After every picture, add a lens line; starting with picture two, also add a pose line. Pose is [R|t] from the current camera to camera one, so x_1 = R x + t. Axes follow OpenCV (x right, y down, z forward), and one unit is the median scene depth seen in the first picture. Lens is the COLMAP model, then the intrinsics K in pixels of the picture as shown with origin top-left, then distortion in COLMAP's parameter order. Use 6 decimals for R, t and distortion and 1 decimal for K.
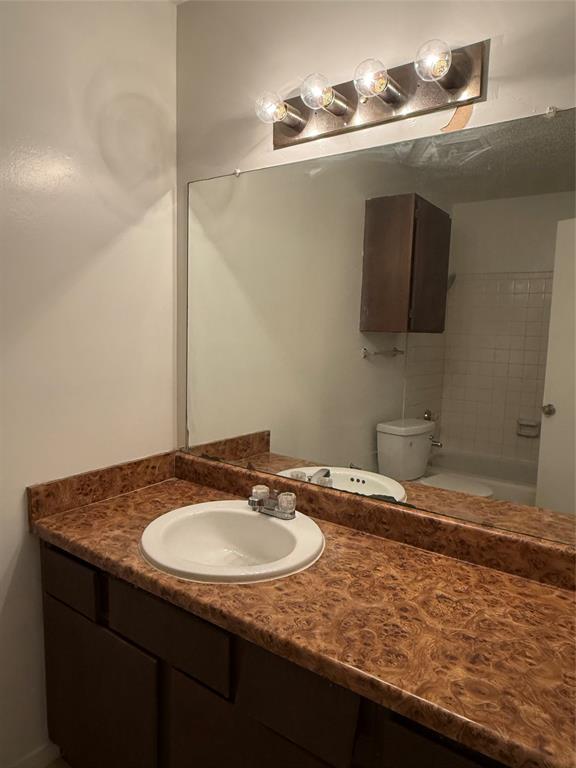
lens RADIAL K [[517.0, 0, 288.4], [0, 517.0, 384.3], [0, 0, 1]] dist [-0.010124, 0.009677]
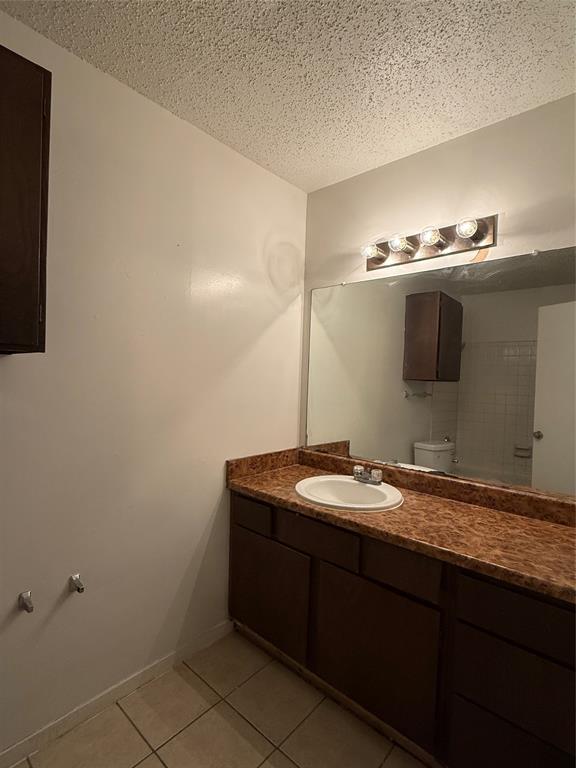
lens RADIAL K [[385.0, 0, 286.8], [0, 385.0, 385.3], [0, 0, 1]] dist [0.002937, 0.000932]
pose [[0.994748, 0.010340, -0.101835, -0.172105], [-0.020839, 0.994506, -0.102581, 0.075171], [0.100215, 0.104164, 0.989498, -0.302704]]
